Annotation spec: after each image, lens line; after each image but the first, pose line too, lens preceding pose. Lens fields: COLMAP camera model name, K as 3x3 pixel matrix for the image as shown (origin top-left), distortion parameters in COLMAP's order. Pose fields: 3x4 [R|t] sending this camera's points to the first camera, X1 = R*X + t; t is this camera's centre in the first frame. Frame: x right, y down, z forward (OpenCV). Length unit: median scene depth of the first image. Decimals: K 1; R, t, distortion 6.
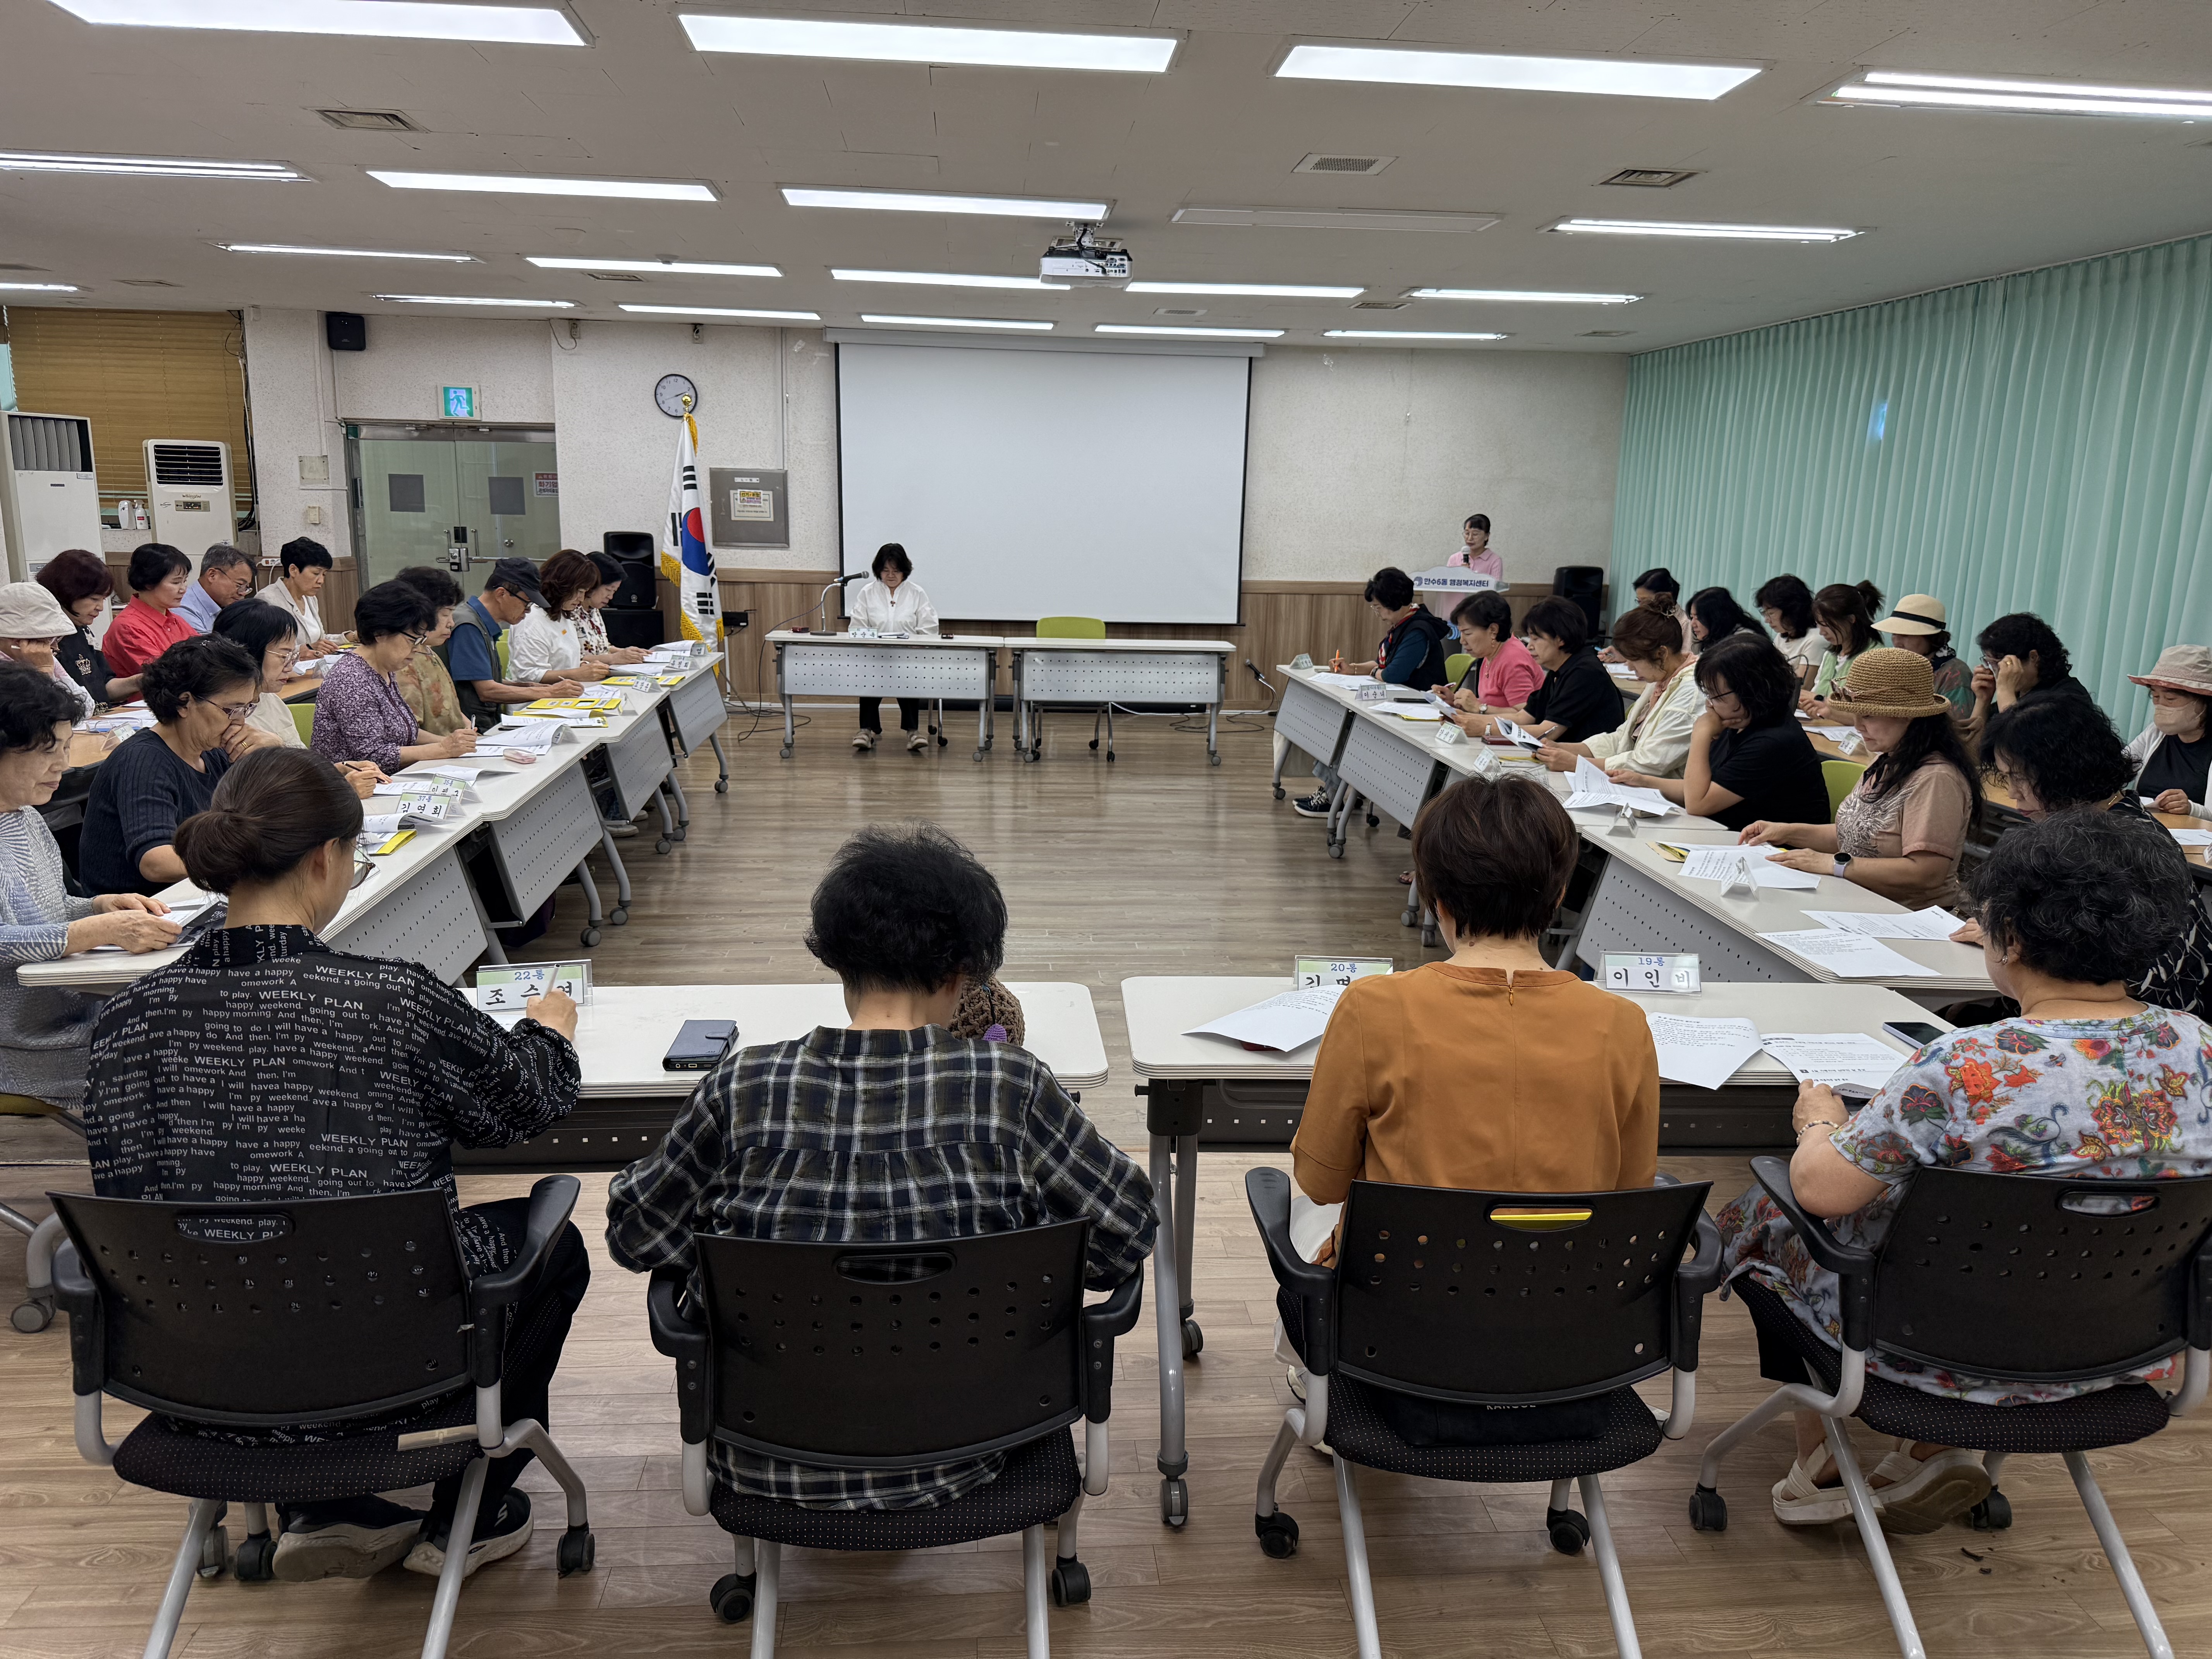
lens RADIAL K [[1572.5, 0, 1109.4], [0, 1572.5, 866.6], [0, 0, 1]] dist [0.006128, -0.030176]
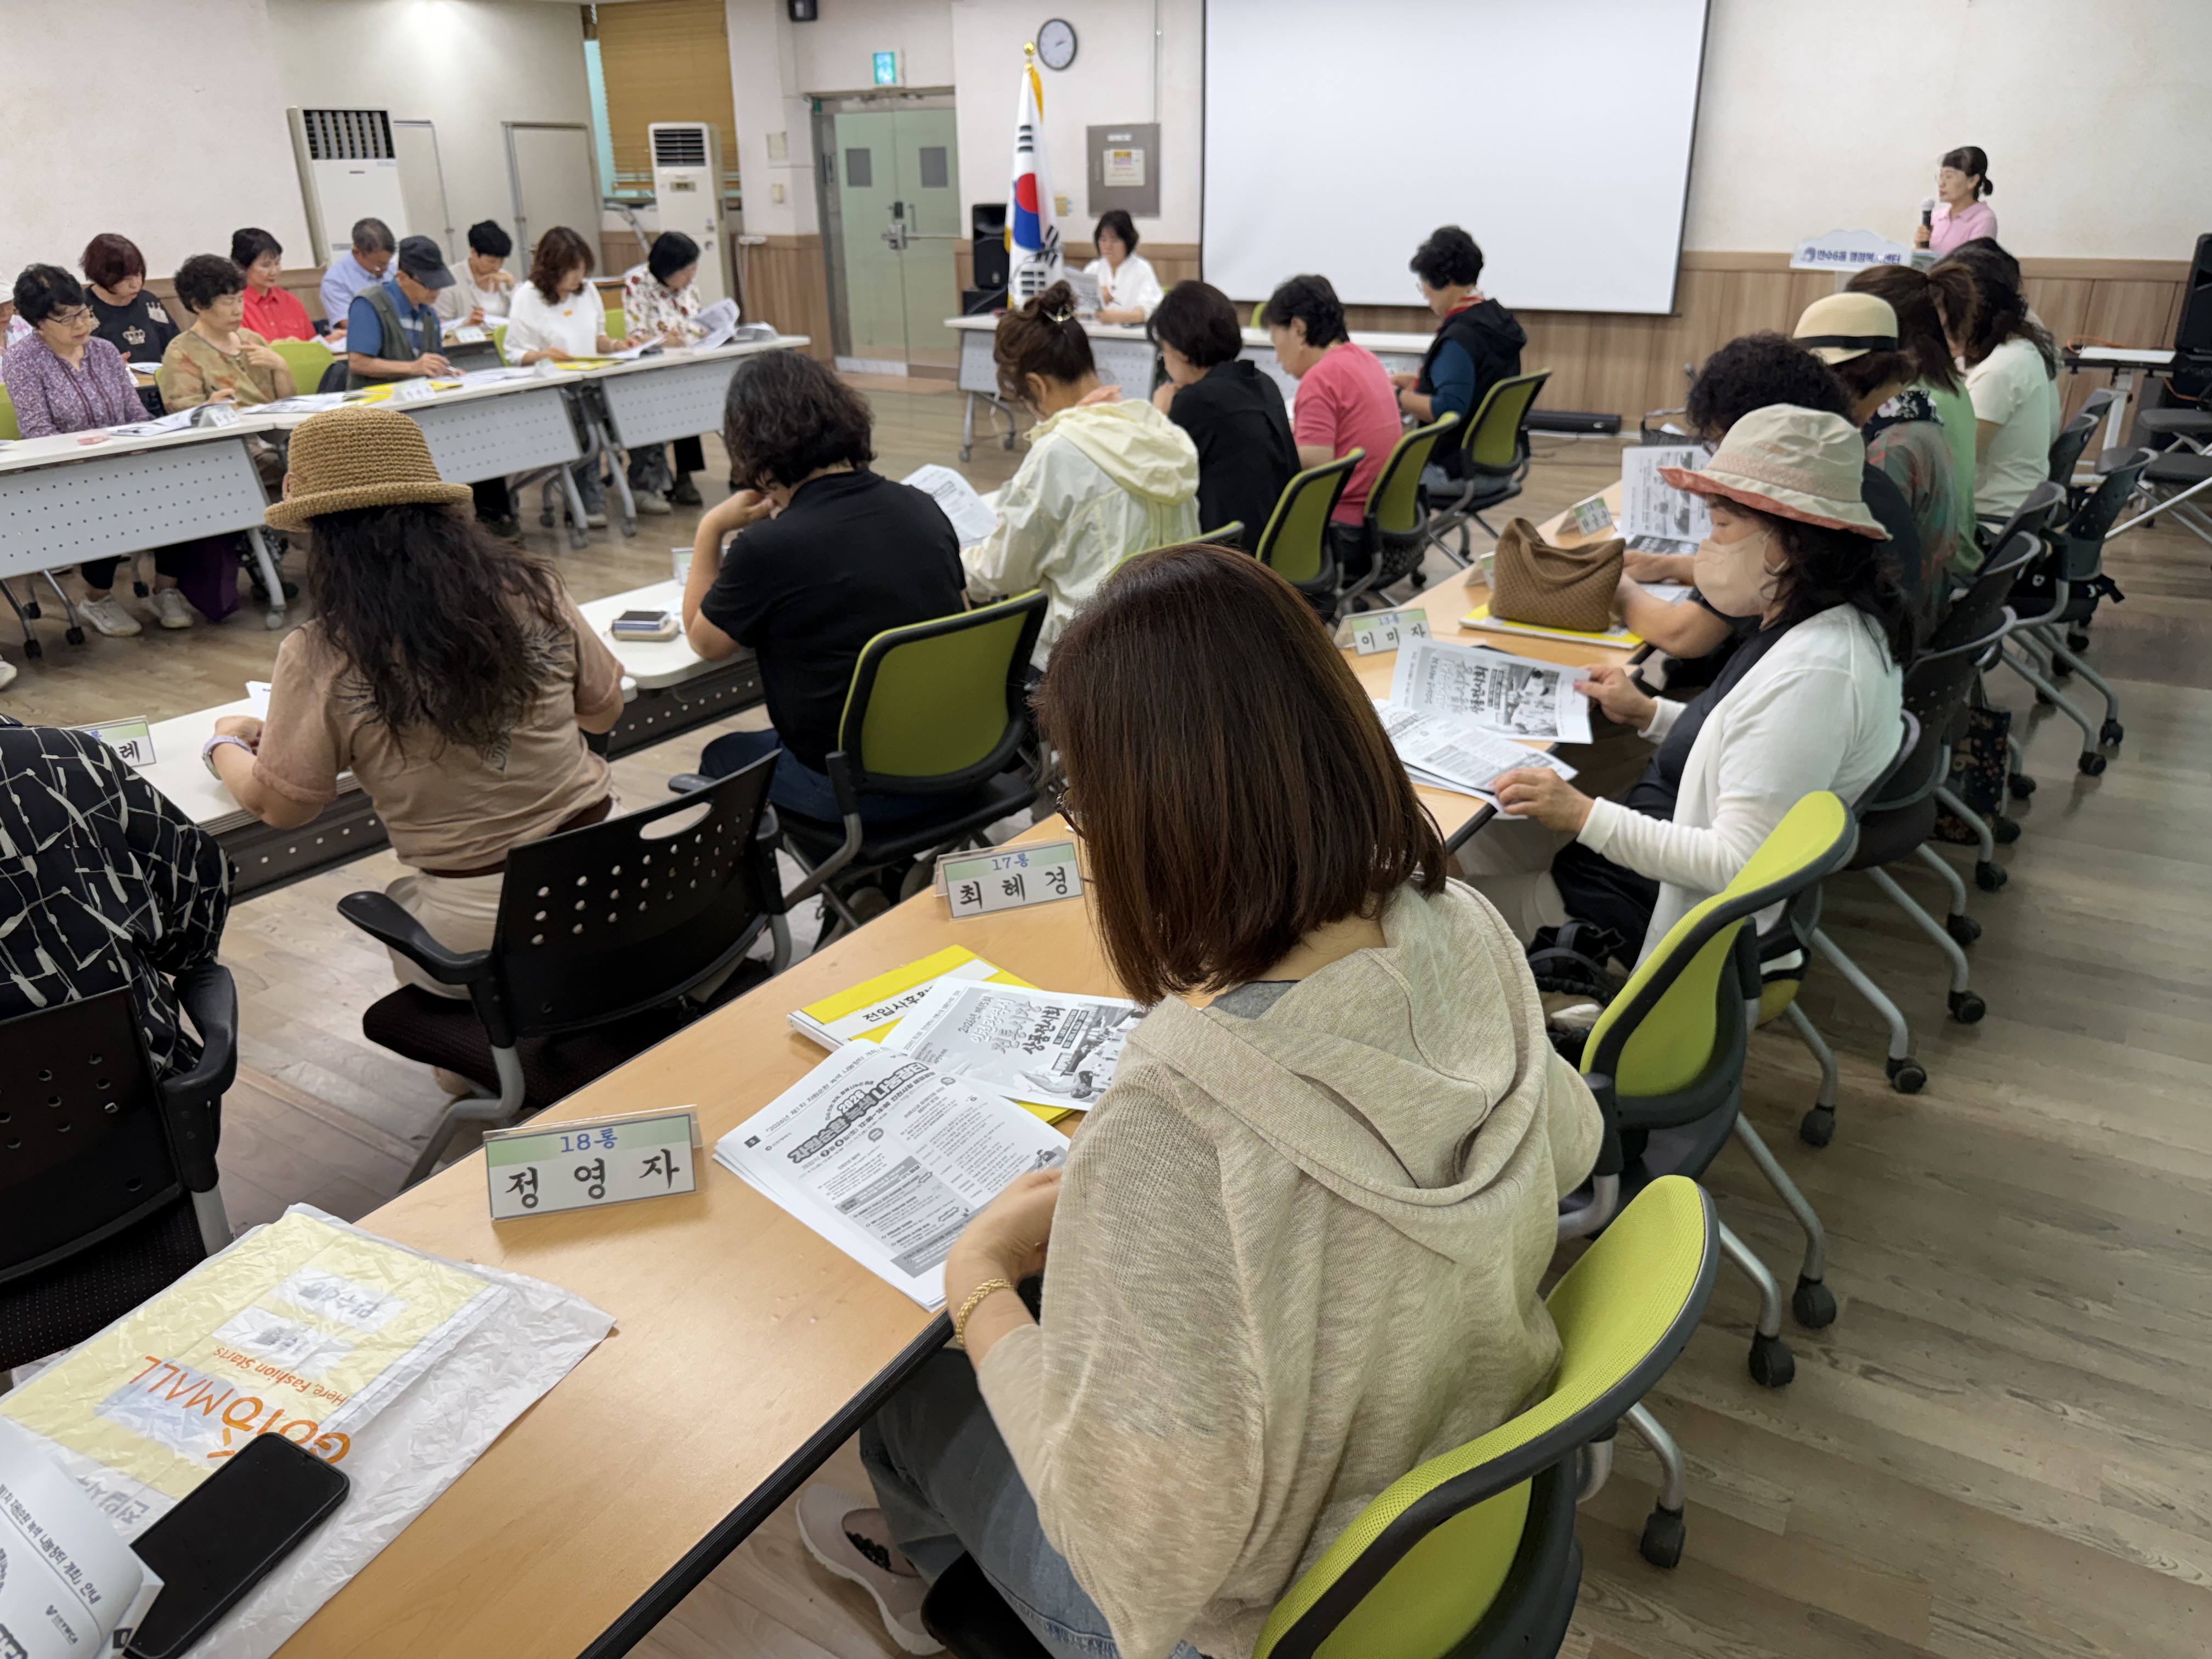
lens RADIAL K [[1572.5, 0, 1105.2], [0, 1572.5, 832.0], [0, 0, 1]] dist [0.006128, -0.030176]
pose [[0.800920, 0.199655, -0.564505, 0.353560], [-0.101220, 0.974348, 0.200998, -0.041988], [0.590154, -0.103844, 0.800584, 0.248751]]
